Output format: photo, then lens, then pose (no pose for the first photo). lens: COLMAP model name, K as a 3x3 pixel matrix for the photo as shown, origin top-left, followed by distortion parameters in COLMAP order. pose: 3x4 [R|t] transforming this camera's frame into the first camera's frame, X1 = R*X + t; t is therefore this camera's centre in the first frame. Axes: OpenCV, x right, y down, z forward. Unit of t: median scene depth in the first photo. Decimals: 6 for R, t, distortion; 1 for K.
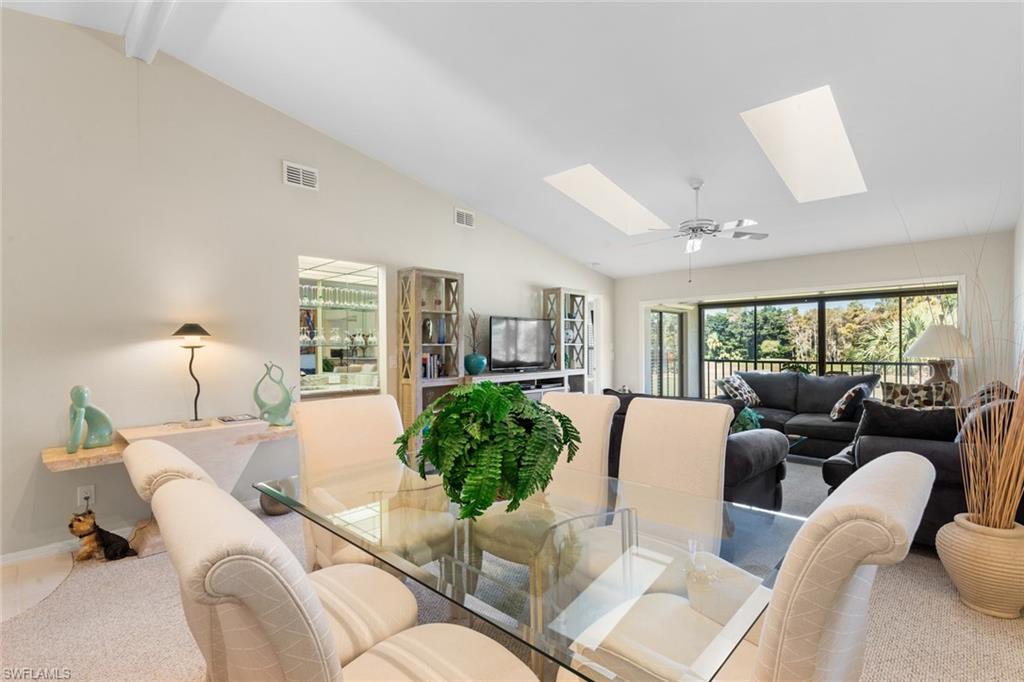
lens RADIAL K [[464.7, 0, 511.0], [0, 464.7, 346.8], [0, 0, 1]] dist [0.006291, -0.000540]
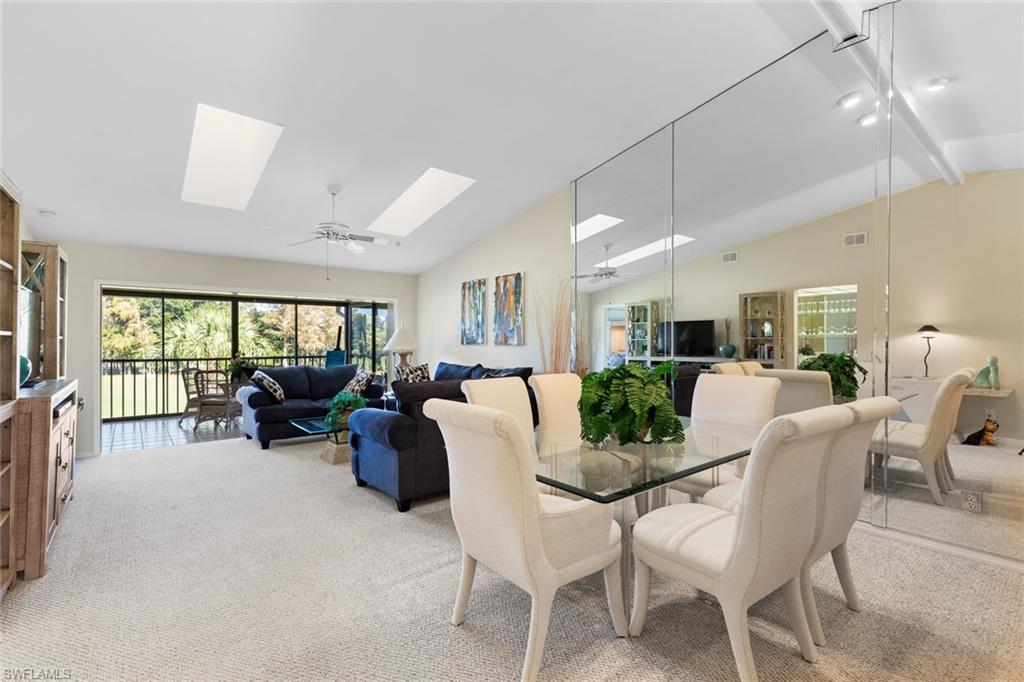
lens RADIAL K [[464.7, 0, 516.8], [0, 464.7, 342.2], [0, 0, 1]] dist [0.006291, -0.000540]
pose [[0.109921, 0.006462, 0.993919, -0.457716], [0.001026, 0.999978, -0.006615, 0.005881], [-0.993940, 0.001747, 0.109911, 0.343618]]
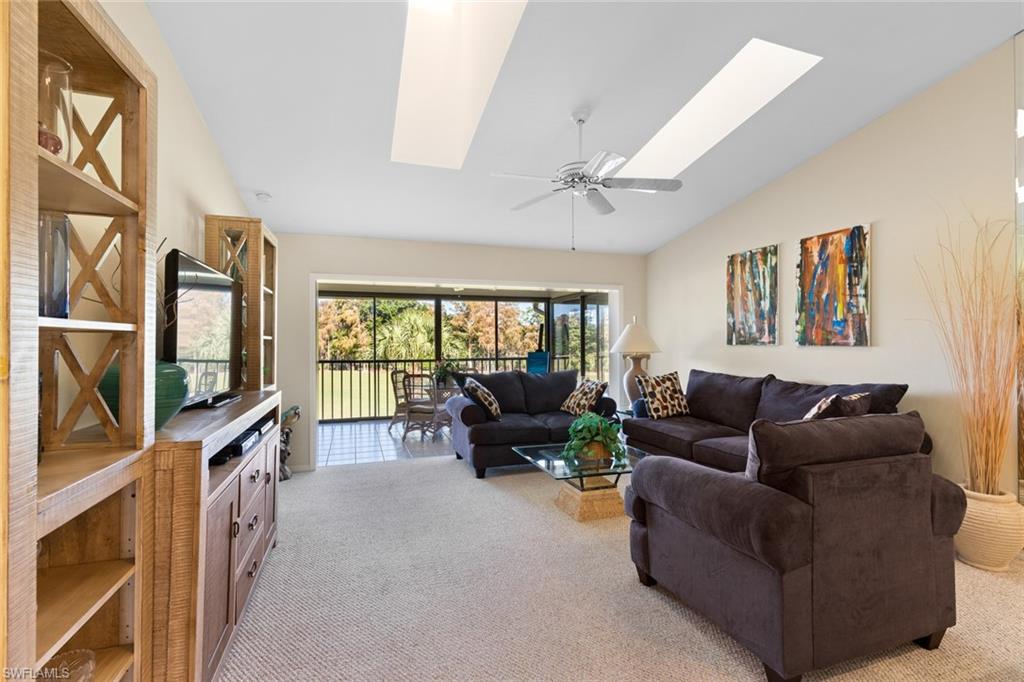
lens RADIAL K [[464.7, 0, 515.6], [0, 464.7, 340.9], [0, 0, 1]] dist [0.006291, -0.000540]
pose [[0.451437, 0.007639, 0.892270, -0.212167], [0.003094, 0.999944, -0.010126, 0.004113], [-0.892298, 0.007332, 0.451388, 0.569331]]
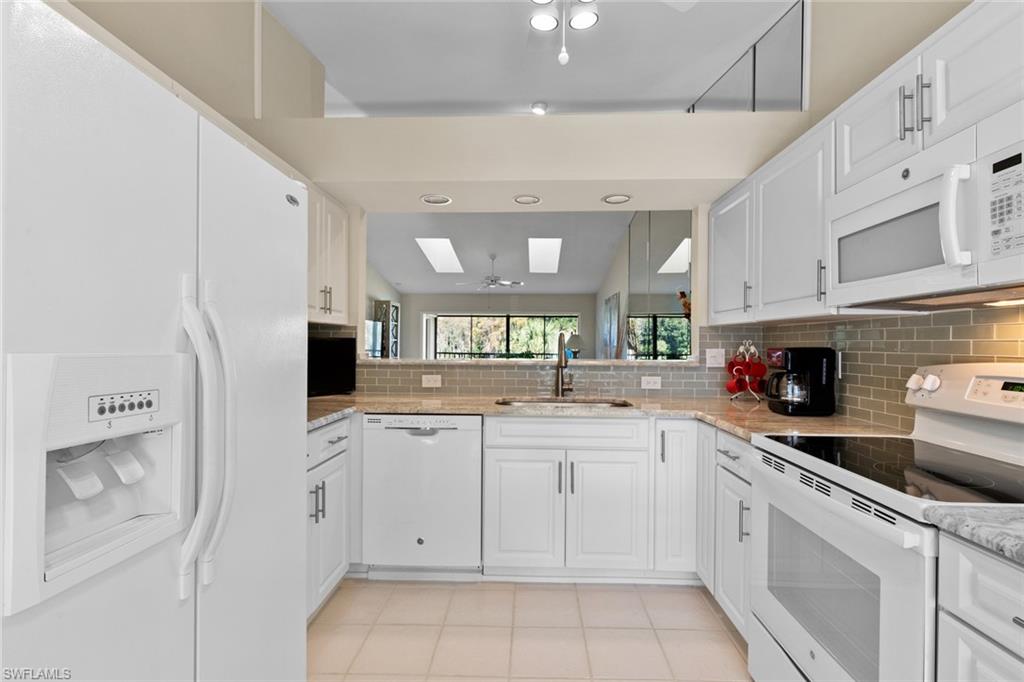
lens RADIAL K [[464.7, 0, 518.1], [0, 464.7, 342.4], [0, 0, 1]] dist [0.006291, -0.000540]
pose [[0.740939, 0.016522, 0.671369, -0.589490], [-0.013687, 0.999861, -0.009500, 0.011569], [-0.671432, -0.002150, 0.741063, -0.353719]]
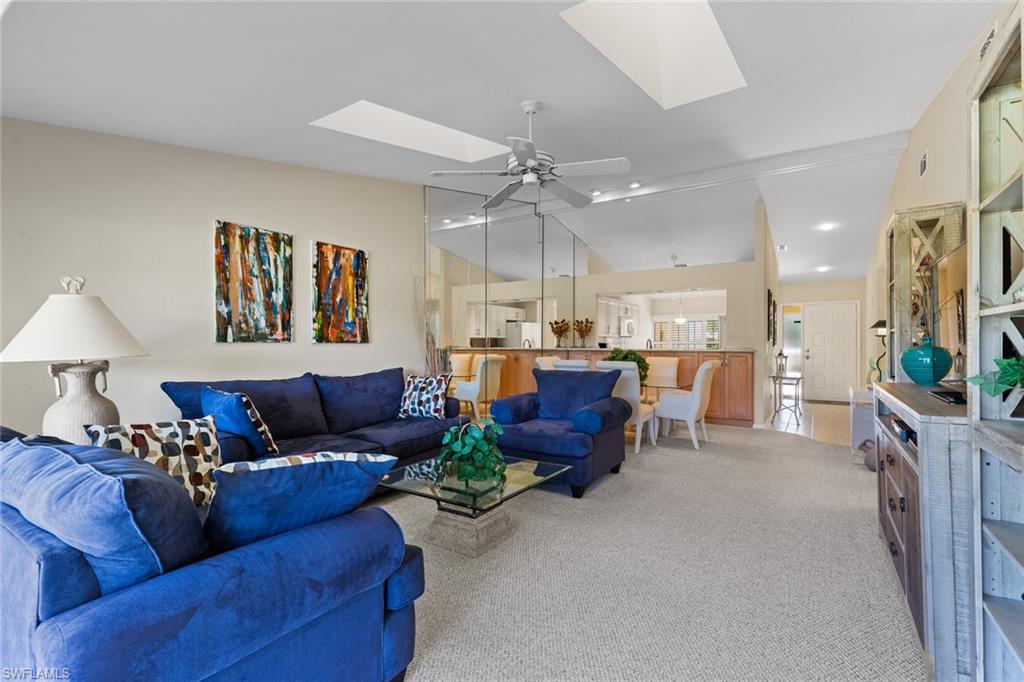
lens RADIAL K [[464.7, 0, 517.8], [0, 464.7, 343.7], [0, 0, 1]] dist [0.006291, -0.000540]
pose [[-0.981021, 0.009563, -0.193667, 0.411615], [0.009620, 0.999954, 0.000643, 0.009163], [0.193664, -0.001233, -0.981067, 1.250864]]
